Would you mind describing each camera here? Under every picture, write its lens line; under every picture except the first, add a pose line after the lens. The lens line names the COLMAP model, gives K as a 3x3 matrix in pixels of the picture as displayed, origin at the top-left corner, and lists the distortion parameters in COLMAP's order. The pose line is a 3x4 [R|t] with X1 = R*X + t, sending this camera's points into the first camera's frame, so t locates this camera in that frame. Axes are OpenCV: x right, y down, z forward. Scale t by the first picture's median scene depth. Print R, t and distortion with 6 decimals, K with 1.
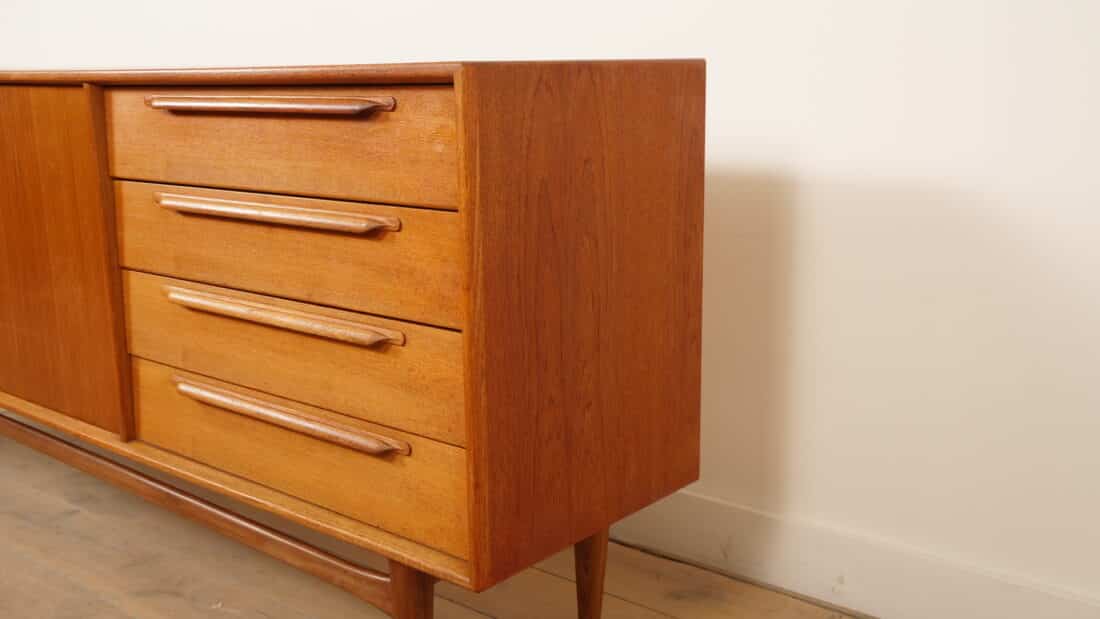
lens RADIAL K [[1121.7, 0, 537.5], [0, 1121.7, 333.4], [0, 0, 1]] dist [-0.005424, 0.000000]
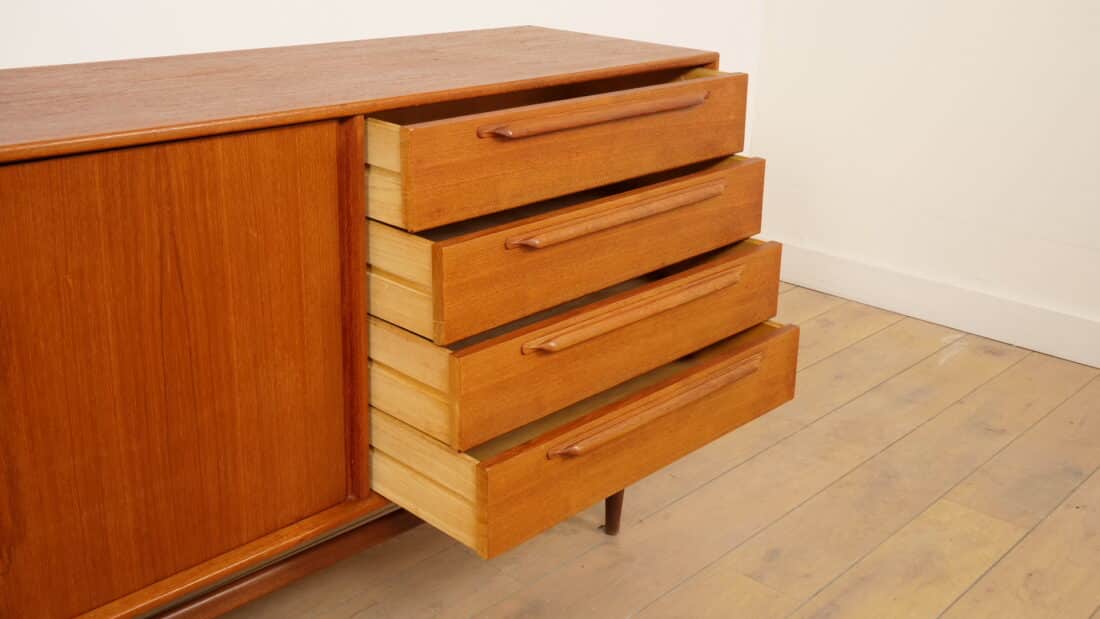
lens RADIAL K [[1170.0, 0, 549.2], [0, 1170.0, 313.4], [0, 0, 1]] dist [-0.008547, 0.000000]
pose [[0.049427, -0.341526, 0.938572, -1.403509], [0.186336, 0.926375, 0.327275, -0.380410], [-0.981242, 0.158713, 0.109427, 0.848664]]
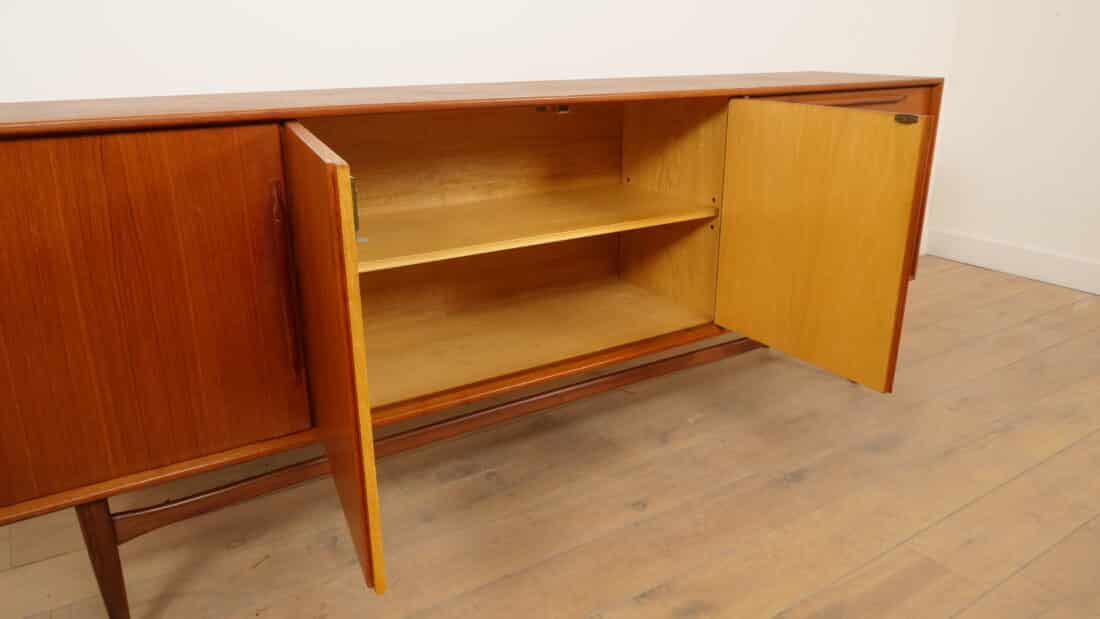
lens RADIAL K [[795.2, 0, 550.4], [0, 795.2, 312.3], [0, 0, 1]] dist [-0.028312, -0.010855]
pose [[0.283468, -0.311996, 0.906810, -1.697417], [0.216736, 0.941973, 0.256343, -0.305678], [-0.934169, 0.123873, 0.334640, 1.002818]]
